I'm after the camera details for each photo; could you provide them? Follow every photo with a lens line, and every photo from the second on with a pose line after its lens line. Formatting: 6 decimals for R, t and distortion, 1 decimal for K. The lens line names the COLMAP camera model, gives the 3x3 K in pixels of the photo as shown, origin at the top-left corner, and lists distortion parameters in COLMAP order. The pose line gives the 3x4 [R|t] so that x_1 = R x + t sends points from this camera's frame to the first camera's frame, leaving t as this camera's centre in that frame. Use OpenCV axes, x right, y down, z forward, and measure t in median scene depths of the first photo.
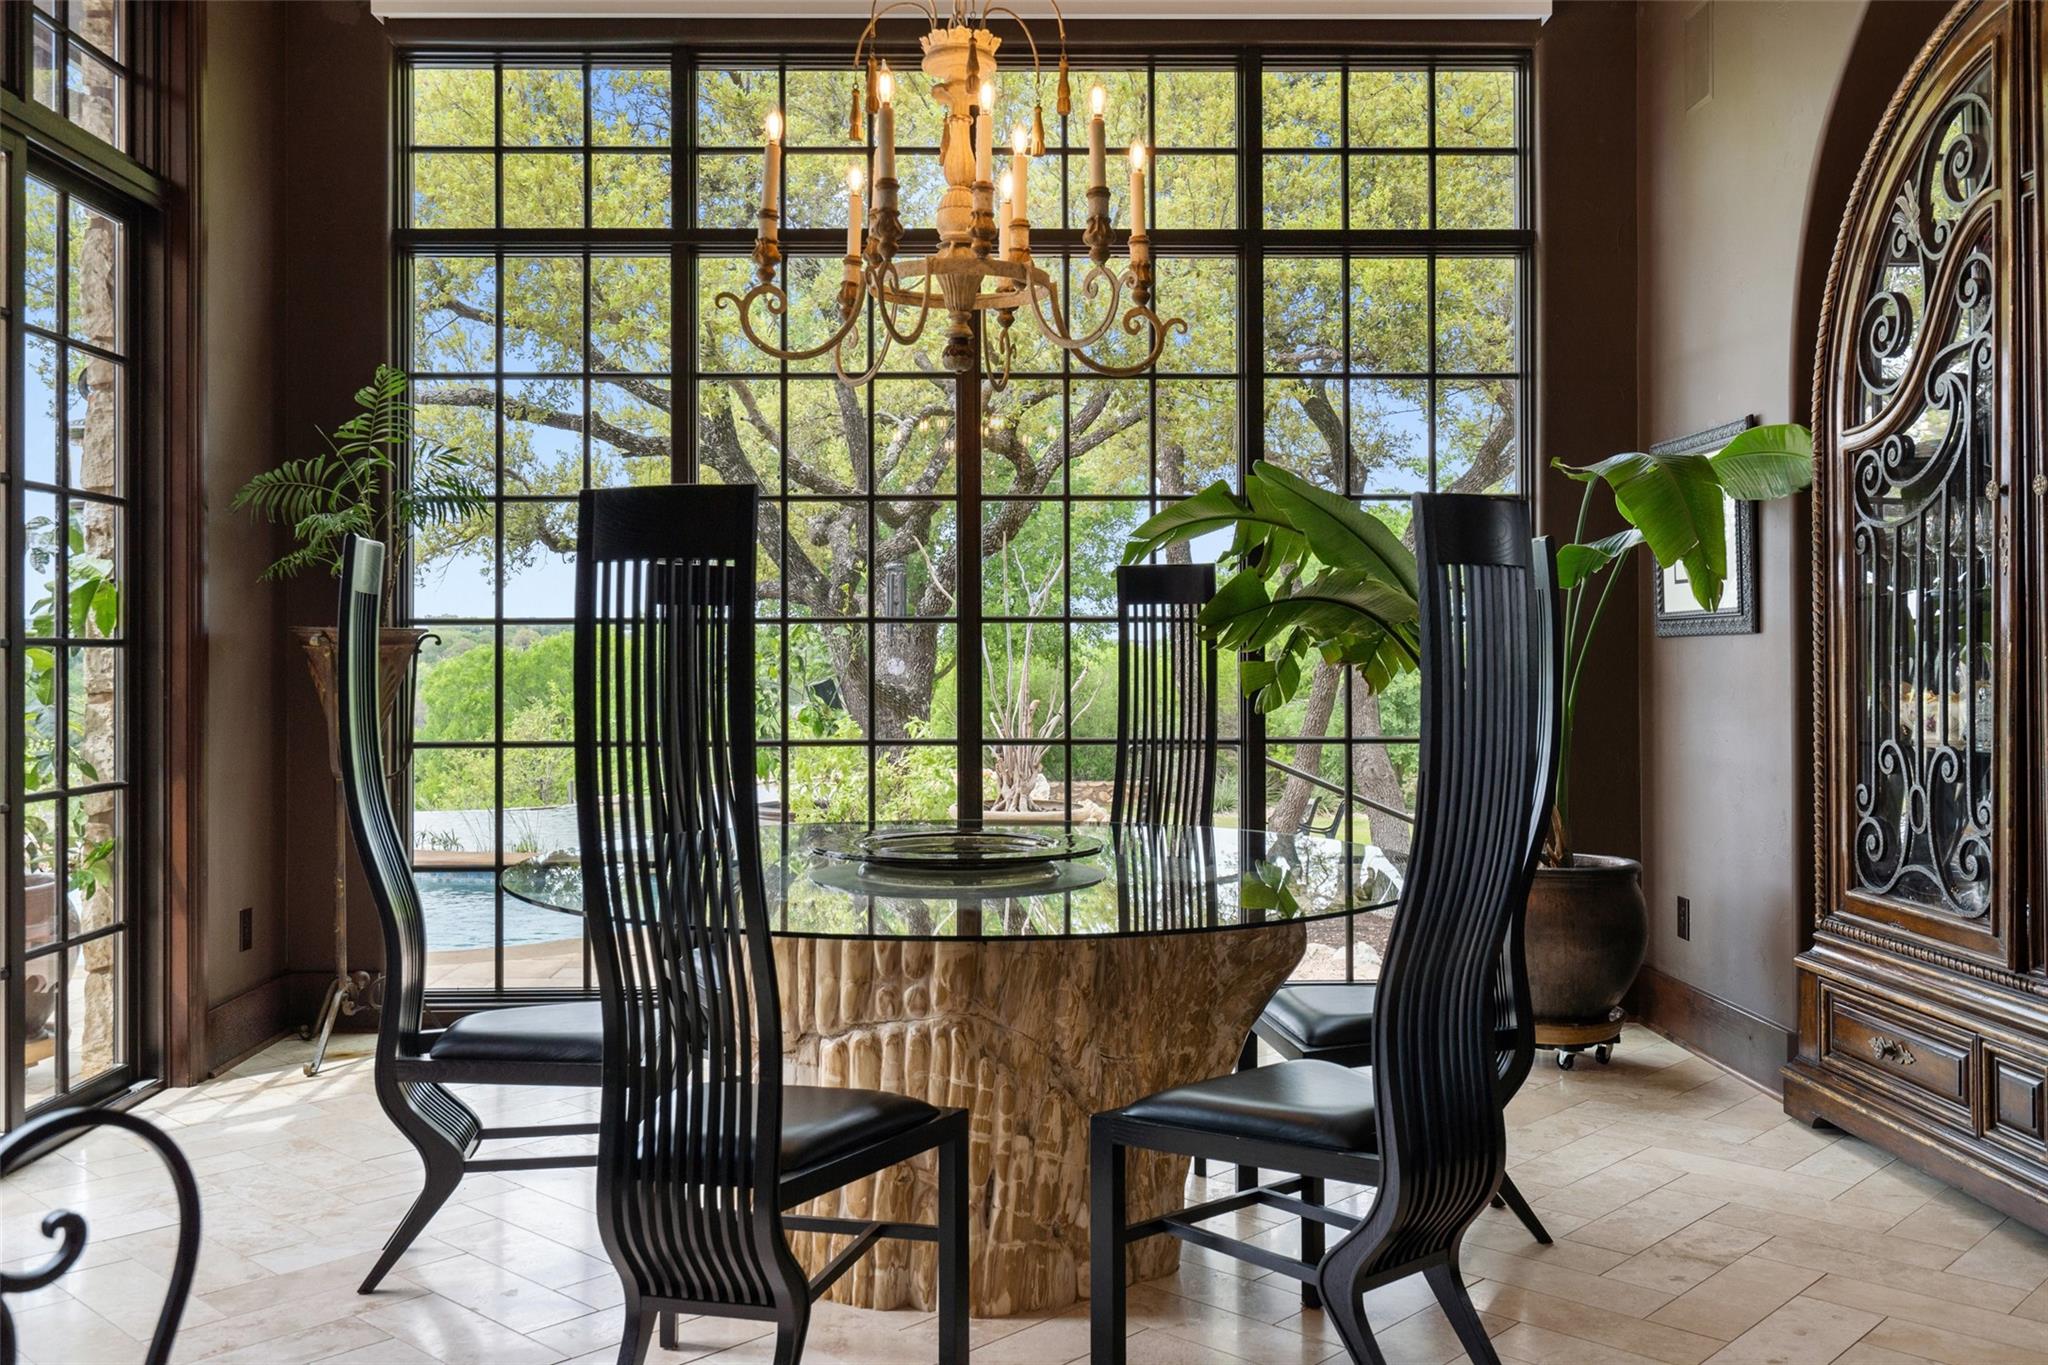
lens RADIAL K [[1832.1, 0, 1023.2], [0, 1832.1, 677.7], [0, 0, 1]] dist [0.001853, 0.000195]
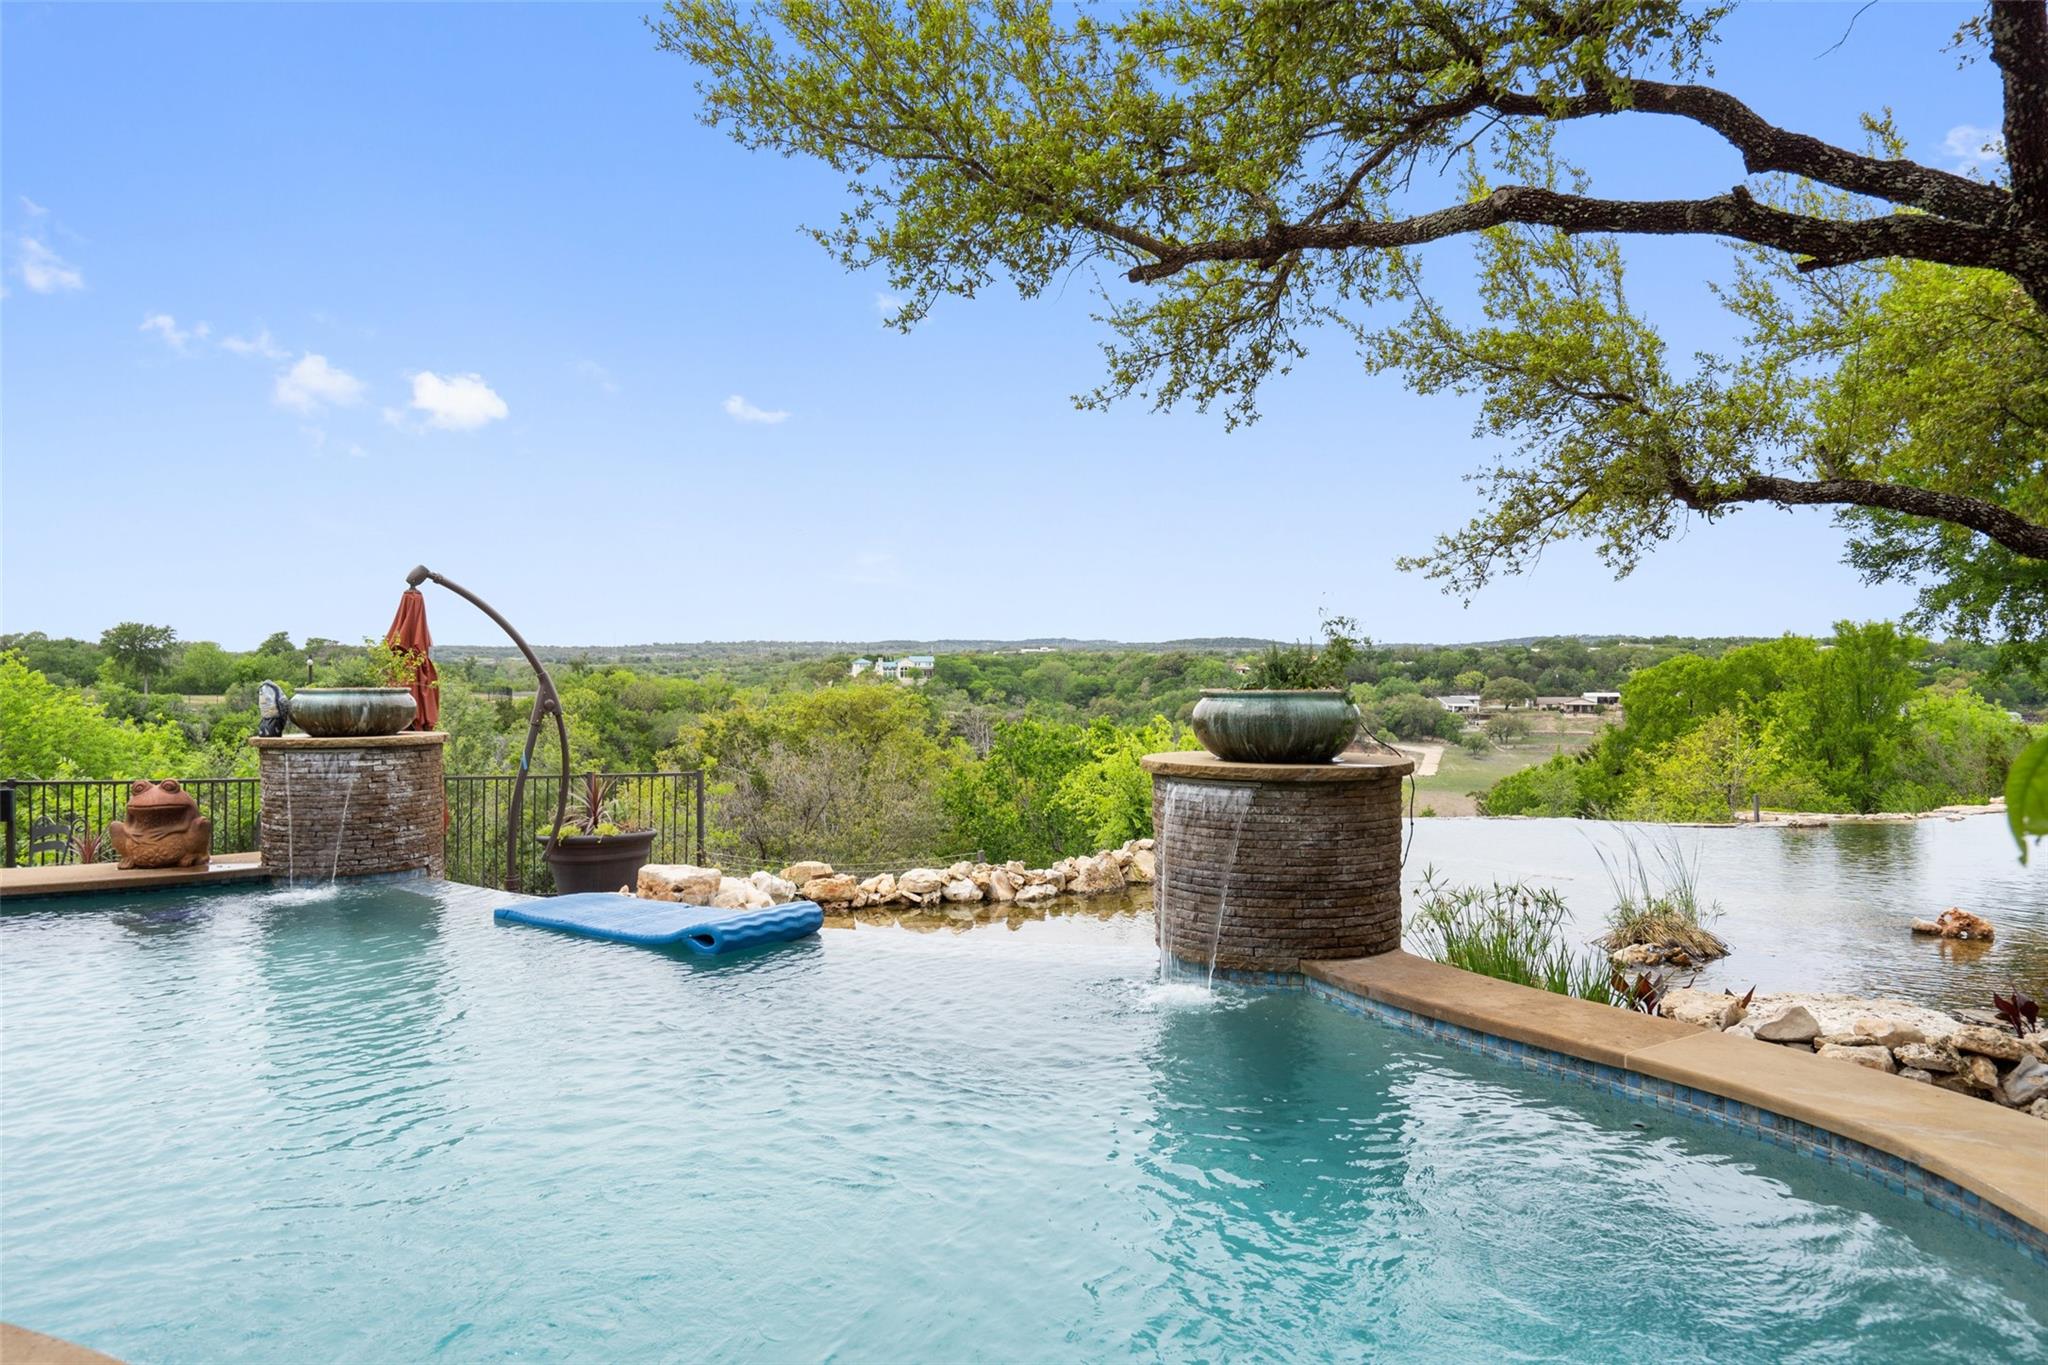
lens RADIAL K [[1296.9, 0, 1025.6], [0, 1296.9, 676.8], [0, 0, 1]] dist [0.012008, 0.002445]
pose [[0.720976, 0.005943, -0.692935, -0.090115], [-0.009195, 0.999957, -0.000991, -0.001679], [0.692899, 0.007086, 0.720999, 0.438475]]
